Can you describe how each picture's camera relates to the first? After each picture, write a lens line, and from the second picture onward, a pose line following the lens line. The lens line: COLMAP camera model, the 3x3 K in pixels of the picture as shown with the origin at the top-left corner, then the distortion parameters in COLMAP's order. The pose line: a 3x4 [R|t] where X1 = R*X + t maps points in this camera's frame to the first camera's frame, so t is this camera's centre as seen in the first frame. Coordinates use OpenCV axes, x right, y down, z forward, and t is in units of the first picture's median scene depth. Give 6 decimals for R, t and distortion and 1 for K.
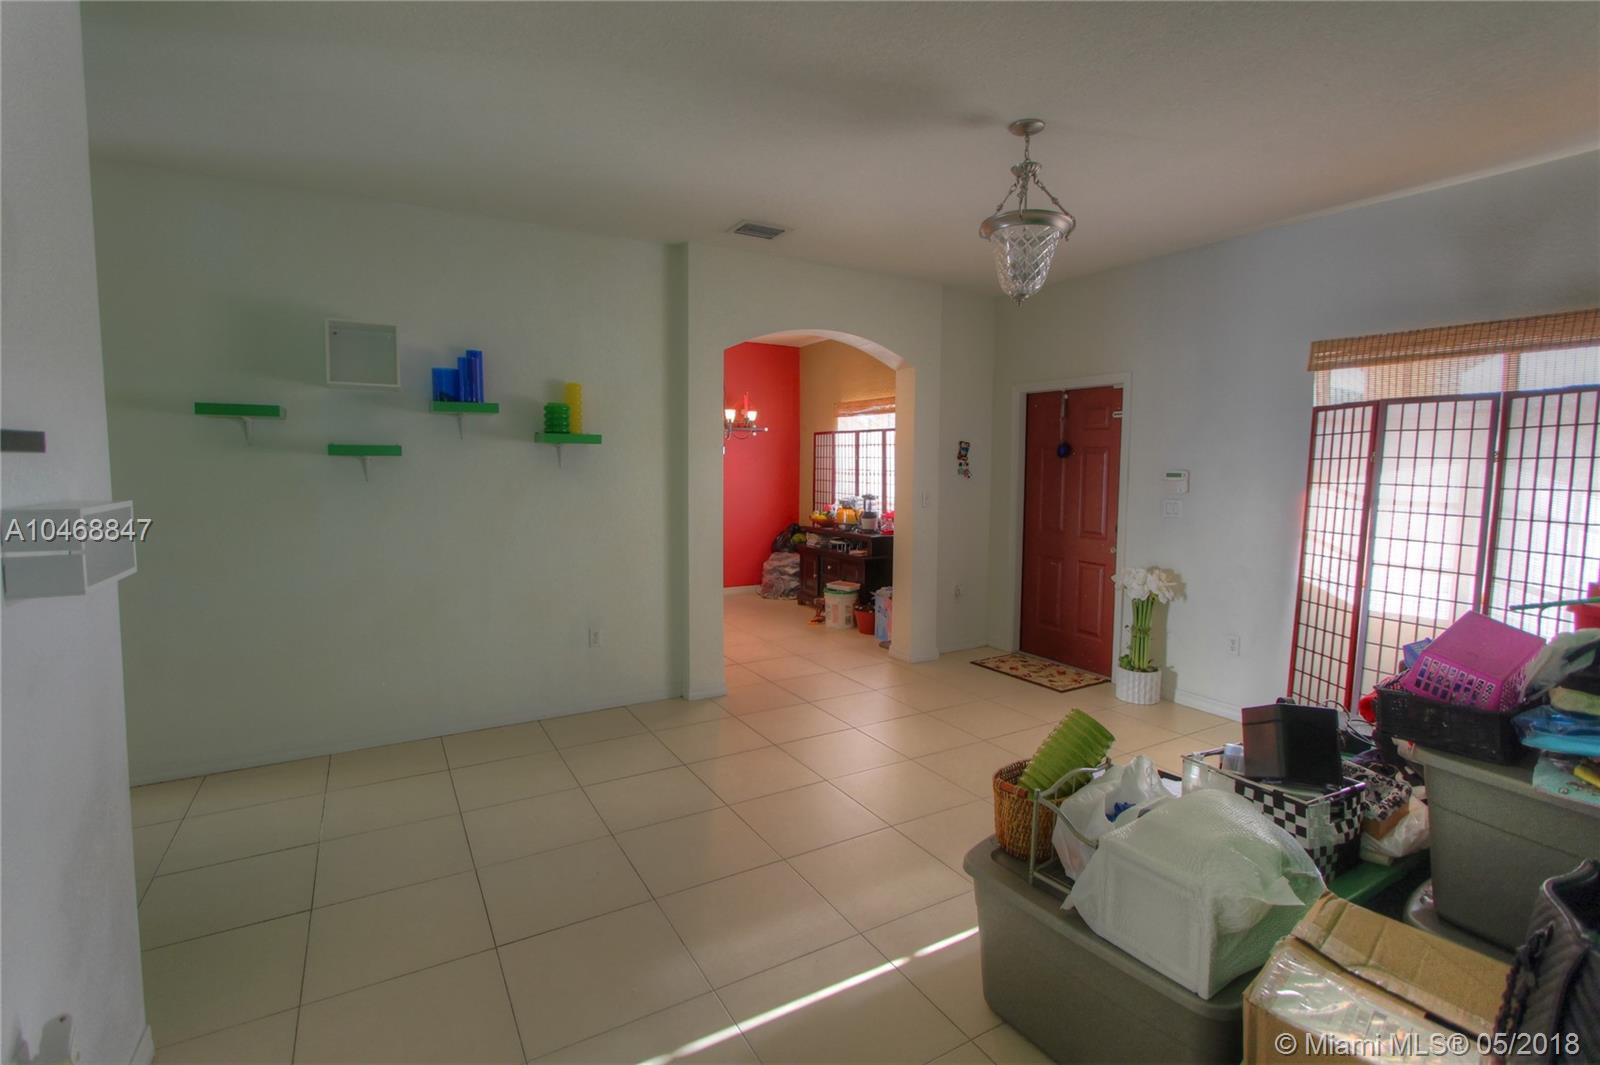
lens RADIAL K [[747.3, 0, 807.7], [0, 747.3, 525.0], [0, 0, 1]] dist [-0.002491, 0.000041]
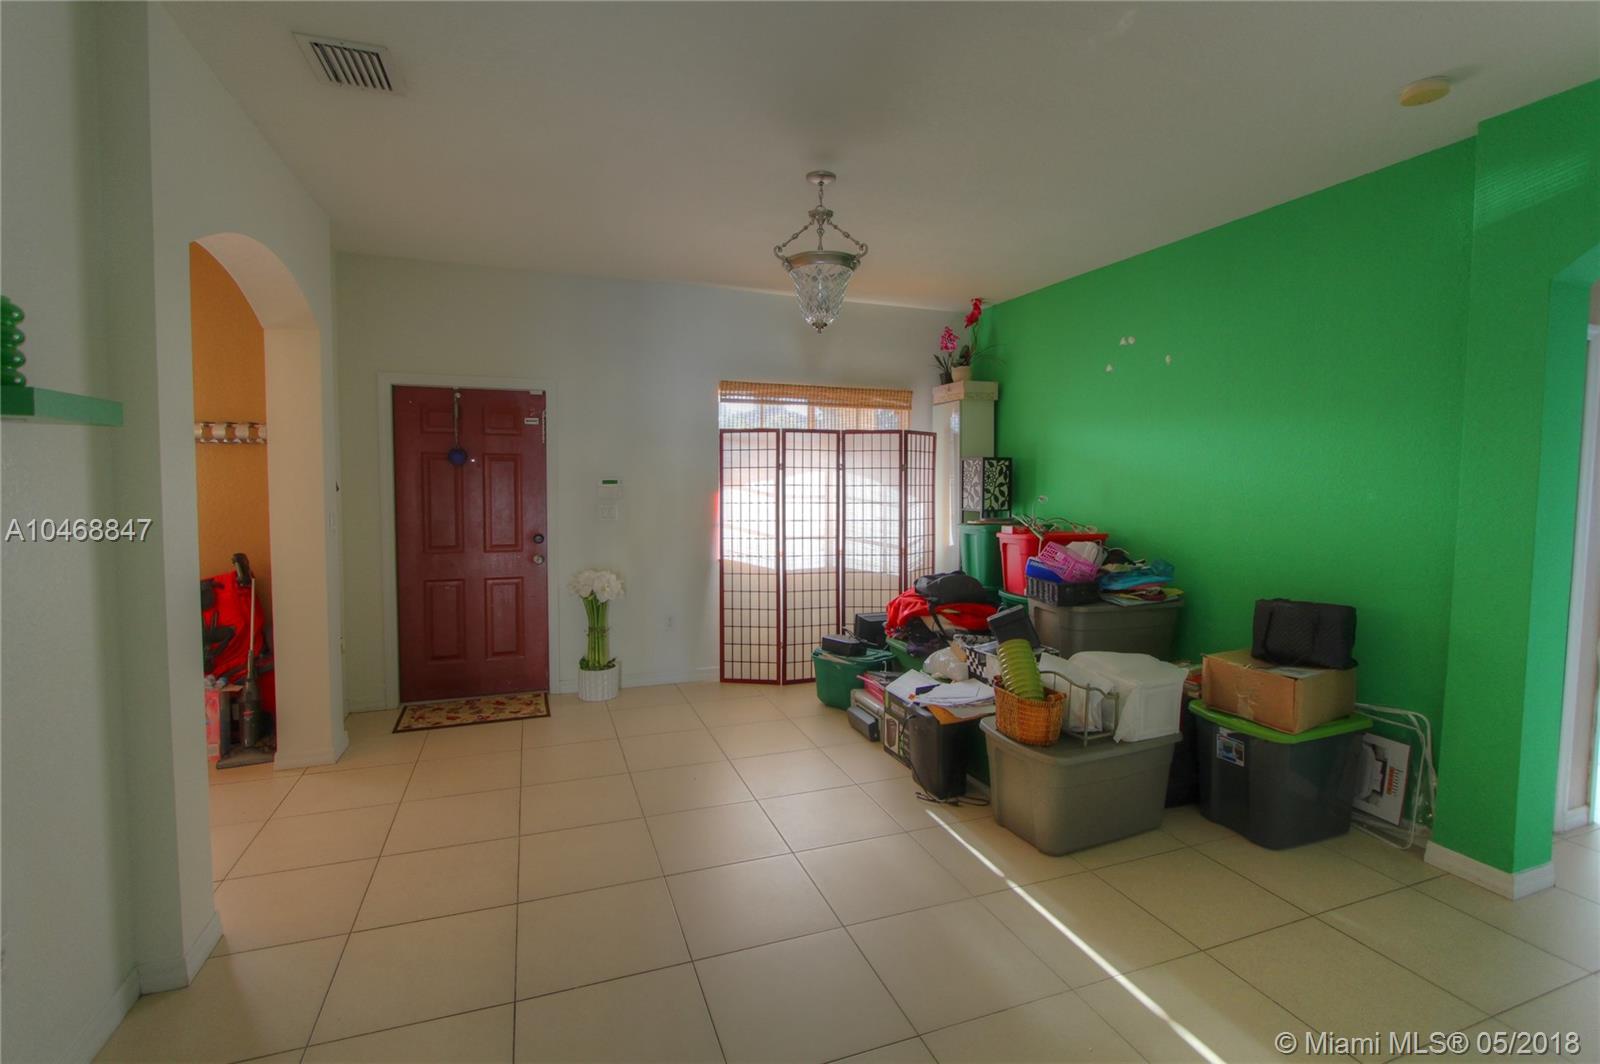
lens RADIAL K [[747.3, 0, 807.7], [0, 747.3, 524.5], [0, 0, 1]] dist [-0.002491, 0.000041]
pose [[0.177613, -0.072633, 0.981416, -0.643221], [0.081412, 0.994939, 0.058900, -0.055383], [-0.980727, 0.069438, 0.182628, 0.631432]]
